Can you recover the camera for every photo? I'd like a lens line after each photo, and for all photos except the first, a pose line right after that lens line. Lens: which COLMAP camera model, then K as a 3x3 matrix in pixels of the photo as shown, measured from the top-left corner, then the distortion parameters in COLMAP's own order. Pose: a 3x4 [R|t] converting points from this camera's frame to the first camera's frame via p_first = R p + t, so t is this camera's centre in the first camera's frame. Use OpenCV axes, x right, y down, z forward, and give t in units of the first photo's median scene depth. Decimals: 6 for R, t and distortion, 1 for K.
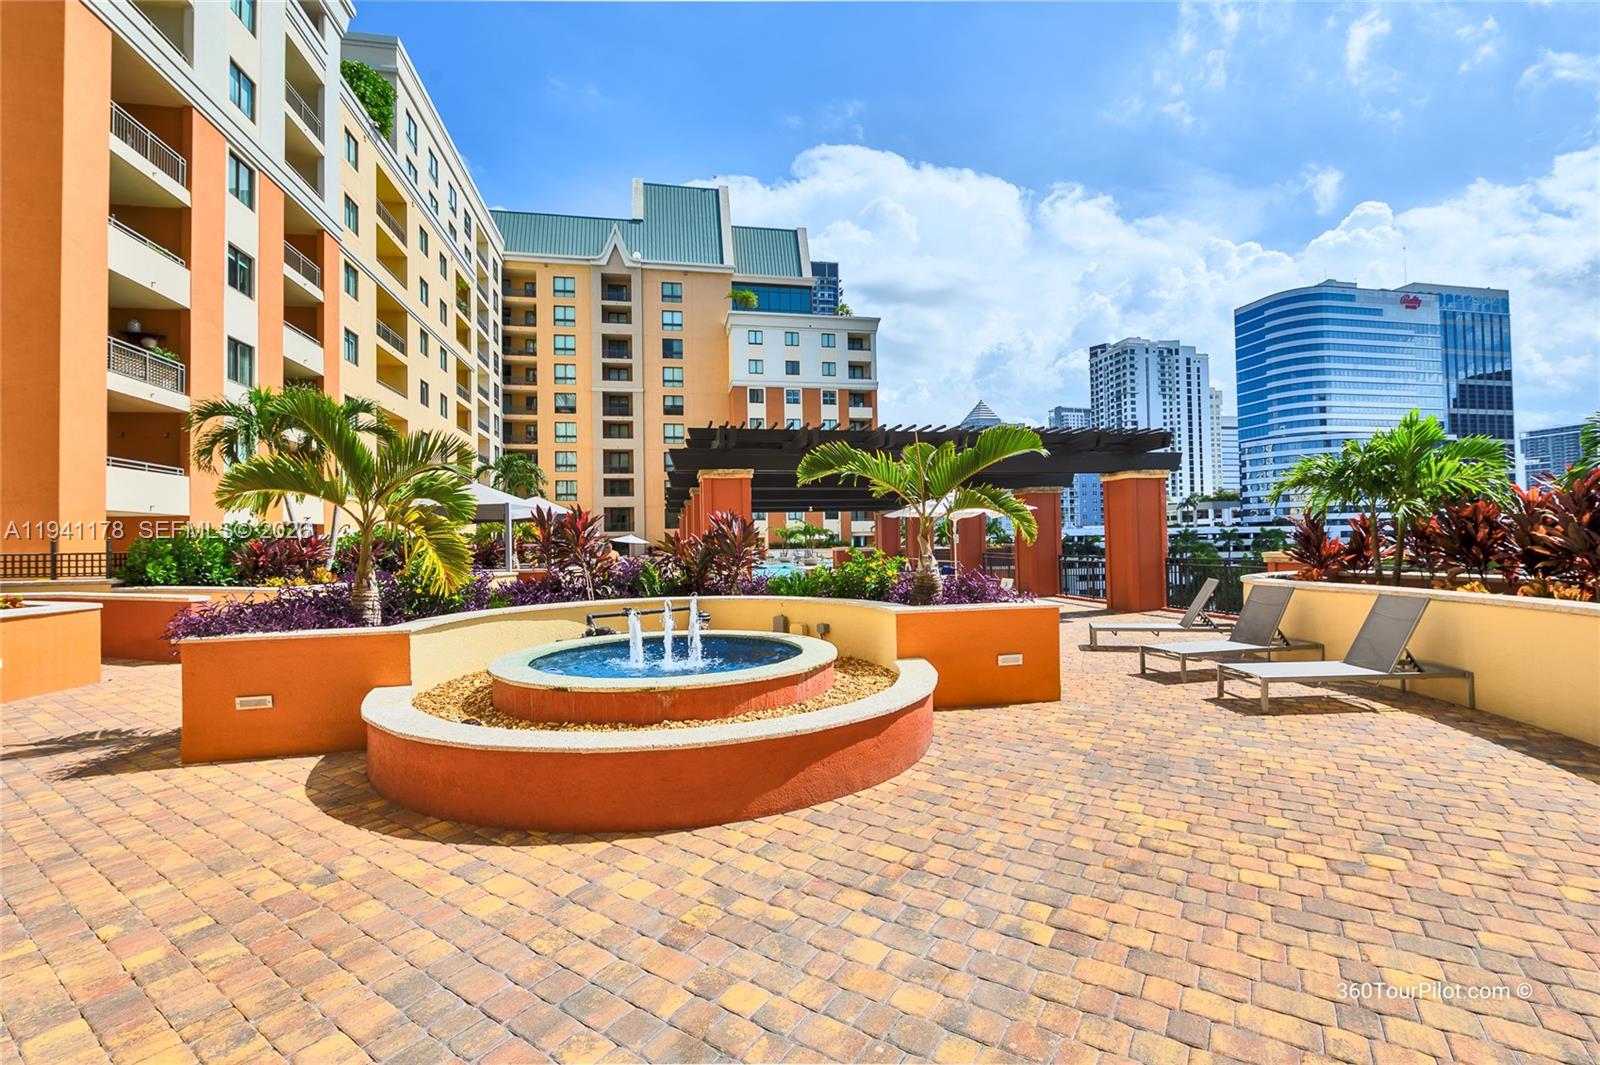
lens RADIAL K [[689.5, 0, 810.1], [0, 689.5, 524.2], [0, 0, 1]] dist [0.005549, 0.000452]
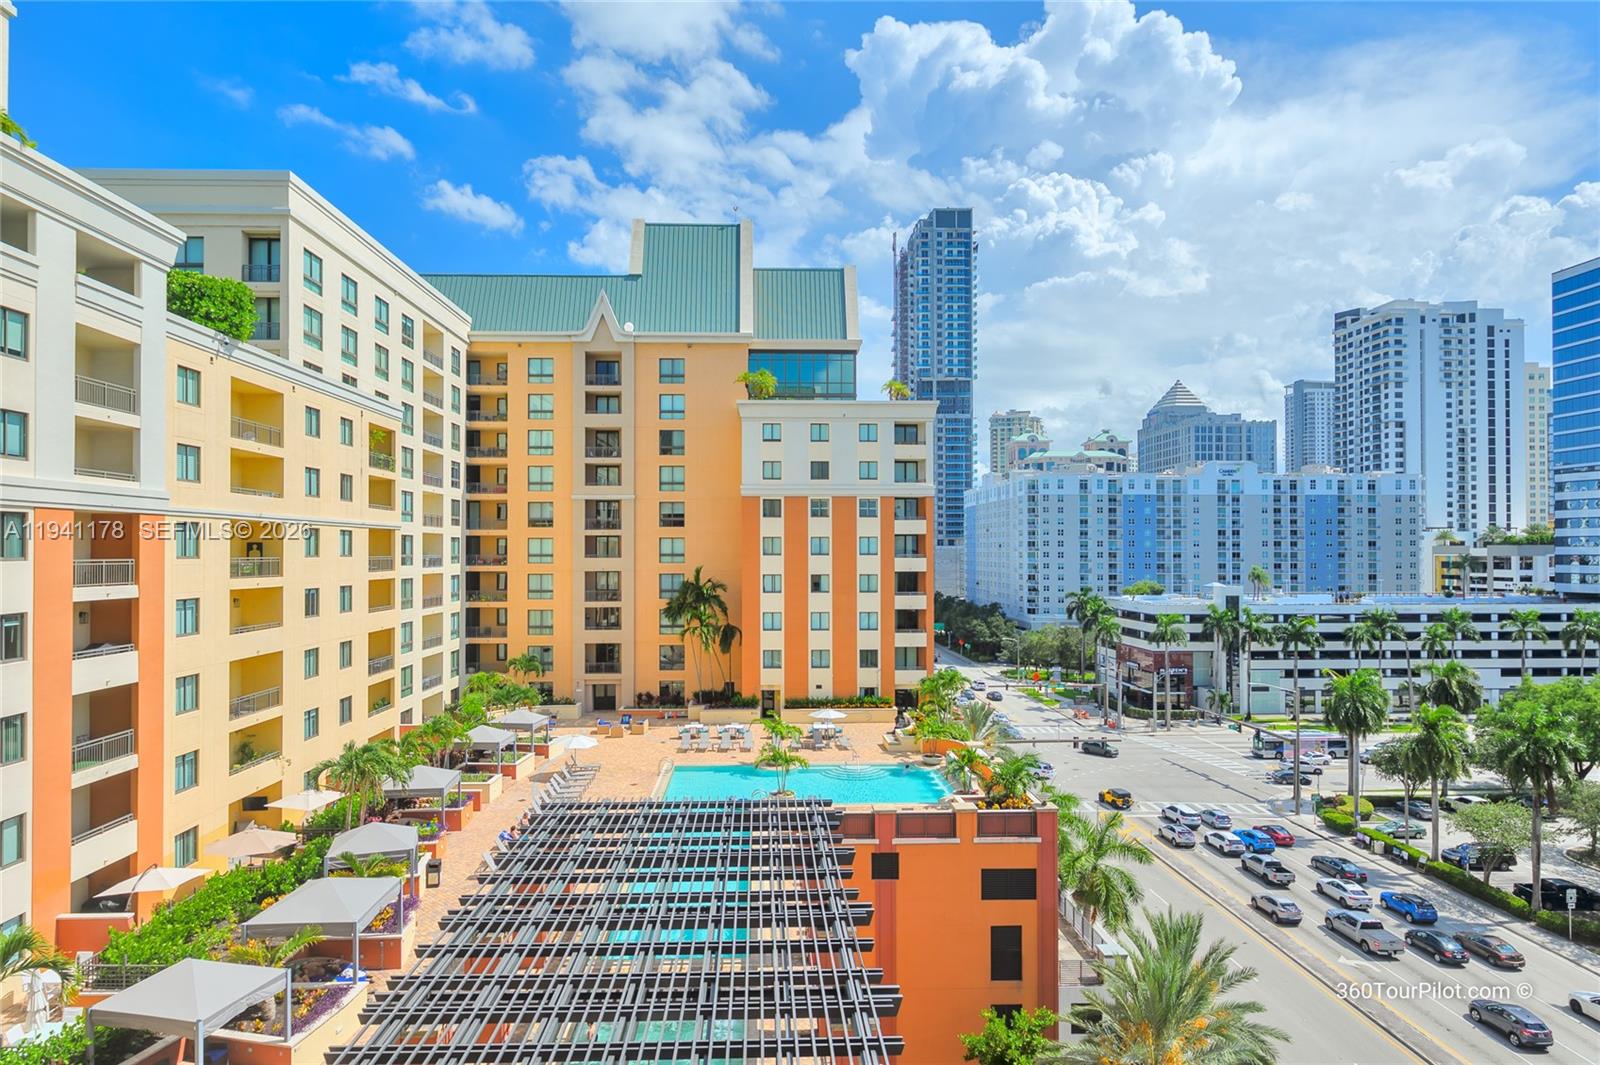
lens RADIAL K [[900.7, 0, 793.7], [0, 900.7, 547.5], [0, 0, 1]] dist [0.006419, -0.000312]
pose [[0.986111, 0.017454, -0.165167, 0.034184], [-0.014960, 0.999755, 0.016328, -0.047307], [0.165411, -0.013630, 0.986131, 0.001392]]
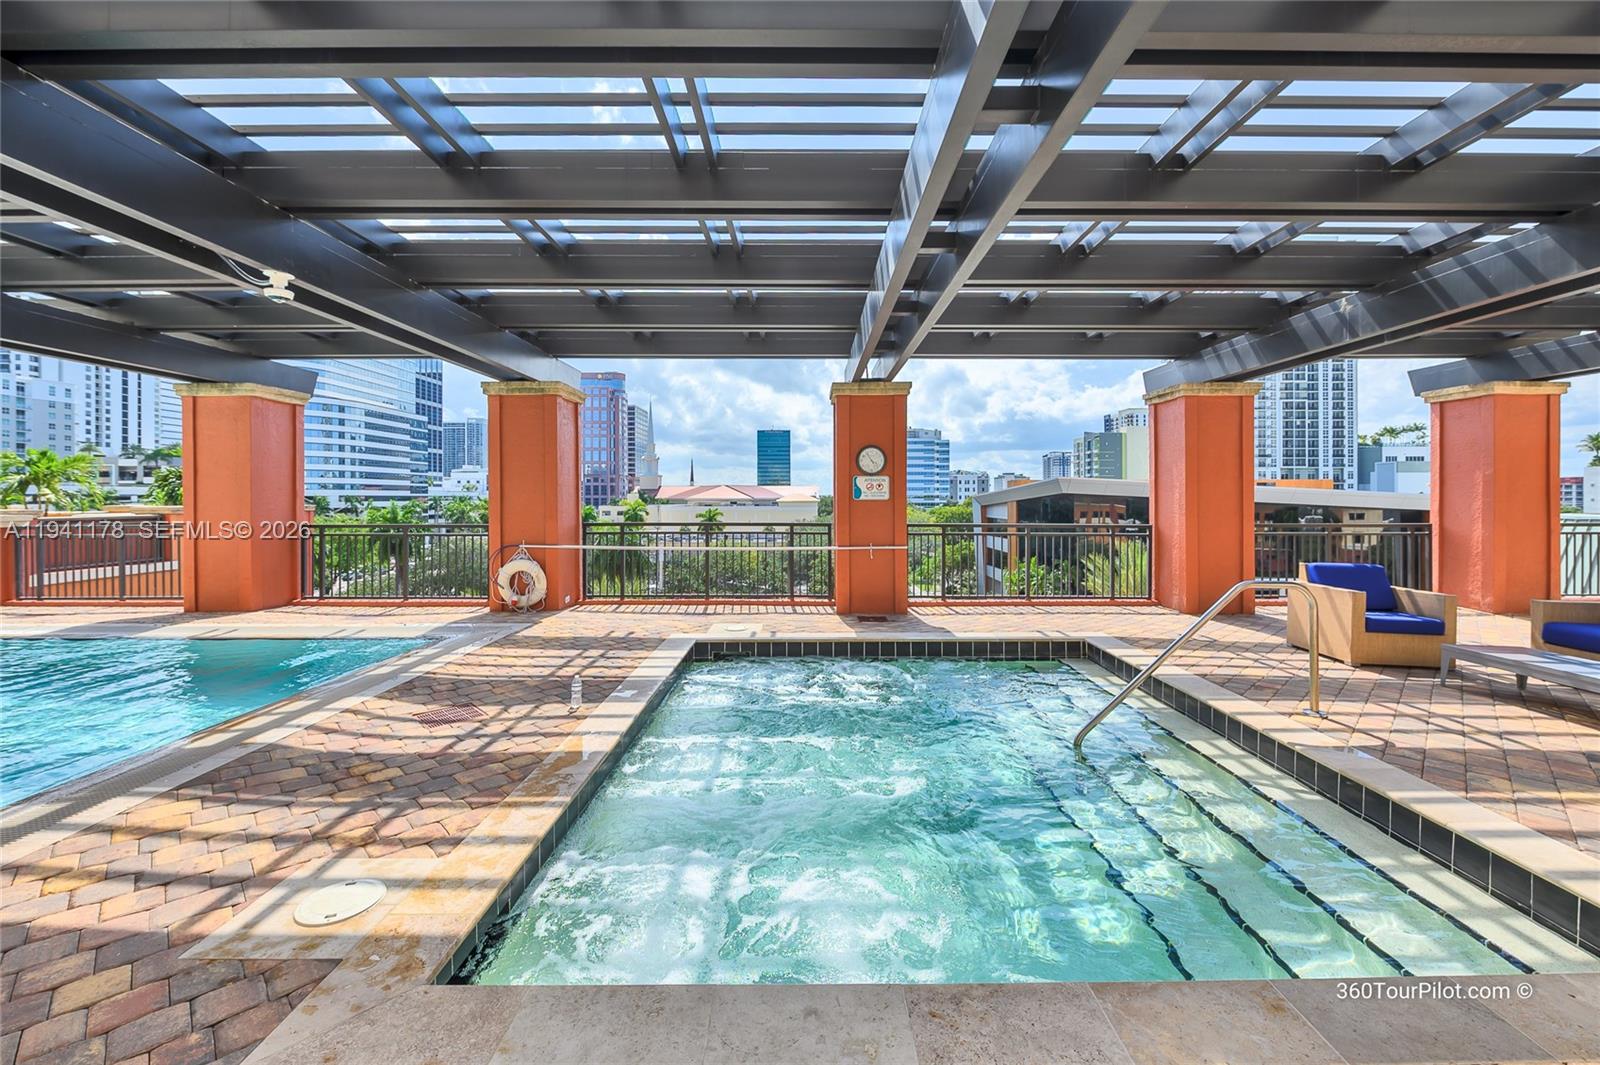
lens RADIAL K [[638.6, 0, 824.6], [0, 638.6, 502.5], [0, 0, 1]] dist [-0.004516, -0.000065]
pose [[0.186454, 0.011633, 0.982395, -0.012949], [-0.029666, 0.999541, -0.006205, 0.002925], [-0.982016, -0.027987, 0.186713, 0.095773]]
